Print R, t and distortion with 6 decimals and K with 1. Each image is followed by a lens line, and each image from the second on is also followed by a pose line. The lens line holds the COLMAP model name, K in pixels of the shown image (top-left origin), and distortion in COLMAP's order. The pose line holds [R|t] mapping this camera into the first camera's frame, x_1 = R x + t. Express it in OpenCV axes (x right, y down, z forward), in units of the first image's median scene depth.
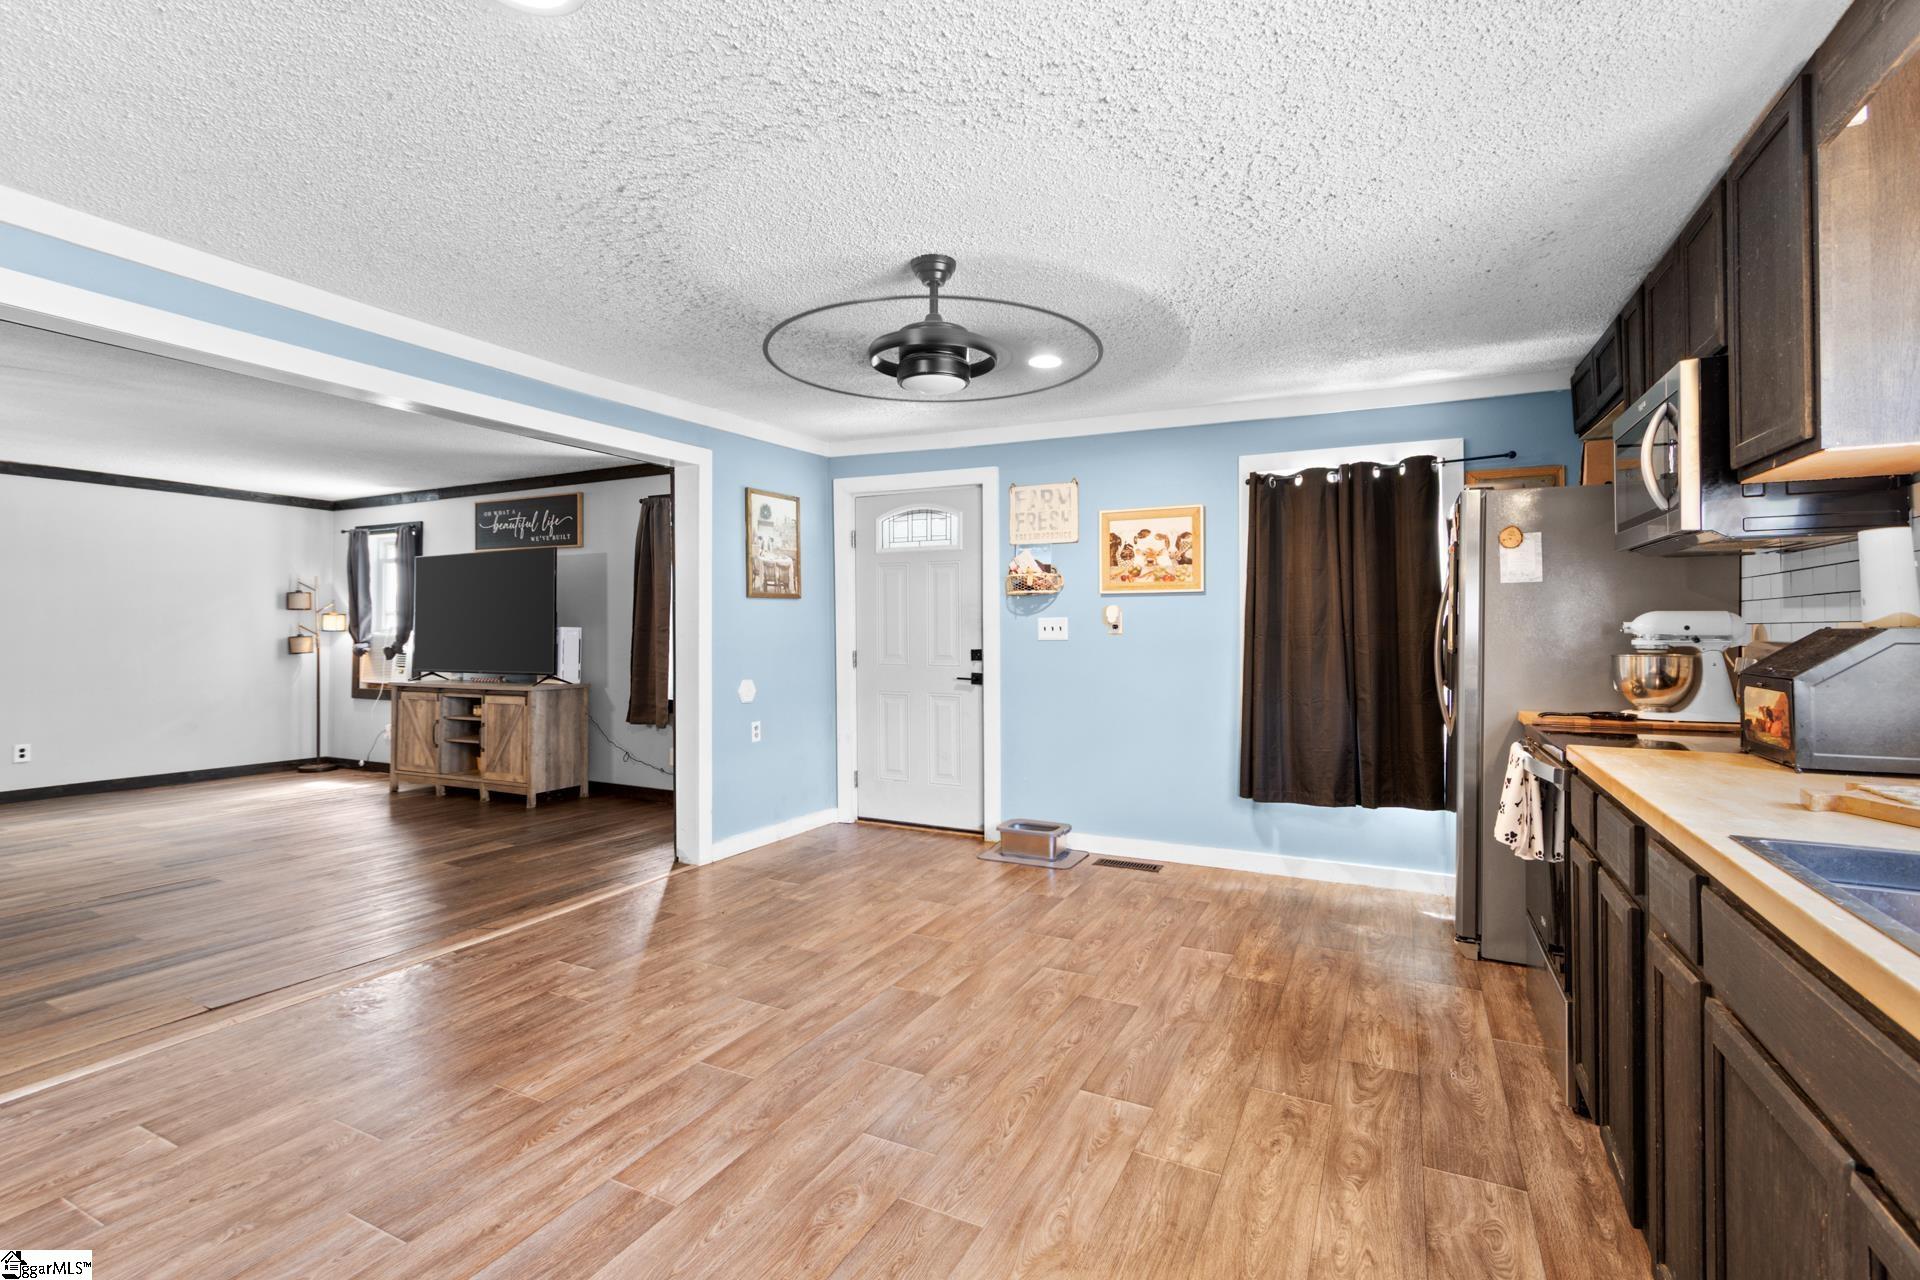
lens RADIAL K [[887.0, 0, 961.3], [0, 887.0, 621.6], [0, 0, 1]] dist [-0.000311, 0.000593]
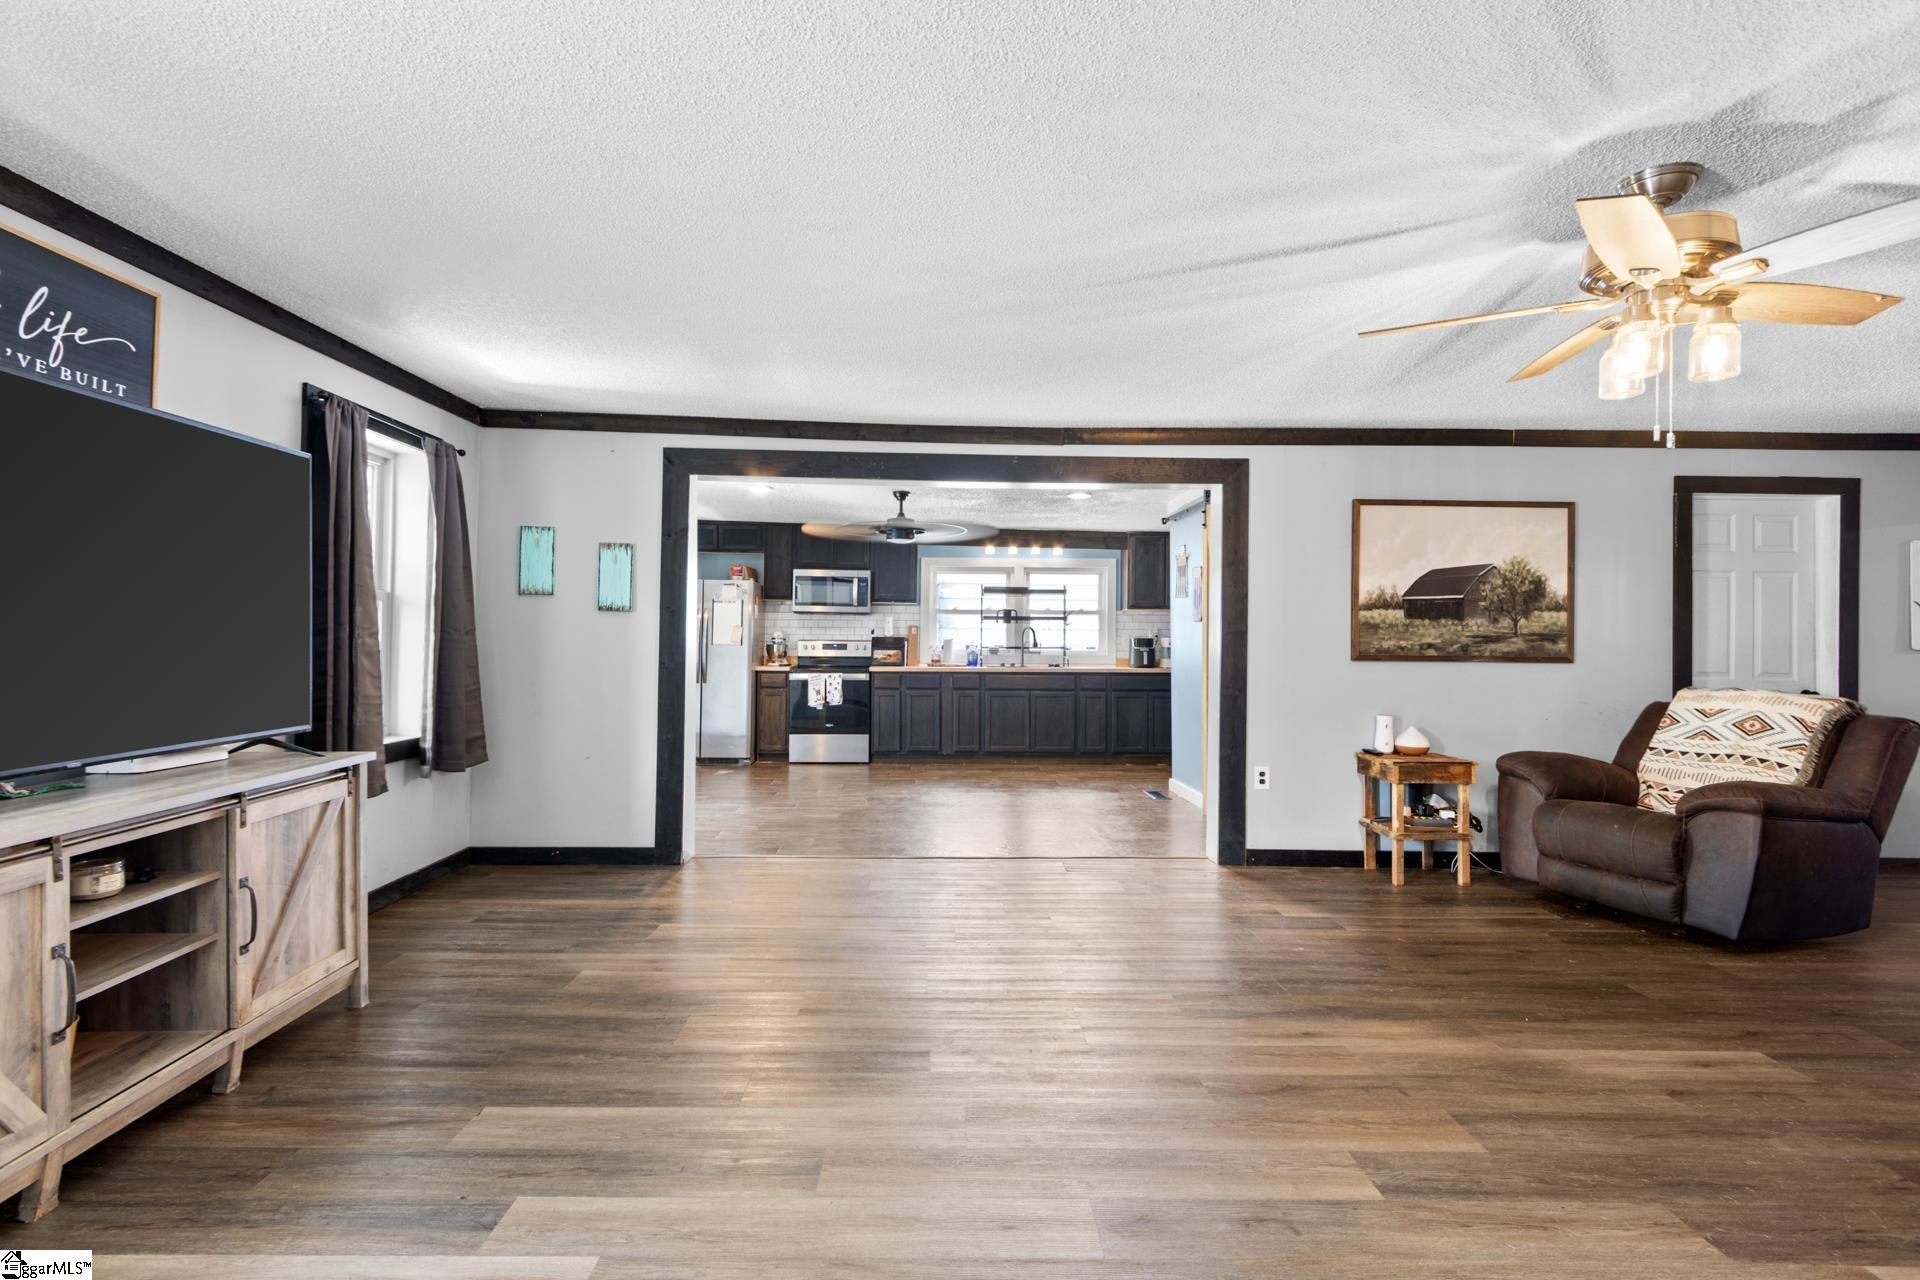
lens RADIAL K [[887.0, 0, 943.0], [0, 887.0, 634.1], [0, 0, 1]] dist [-0.000311, 0.000593]
pose [[-0.475399, -0.003856, 0.879762, -0.919640], [-0.023196, 0.999698, -0.008153, 0.005182], [-0.879465, -0.024282, -0.475345, 0.832981]]
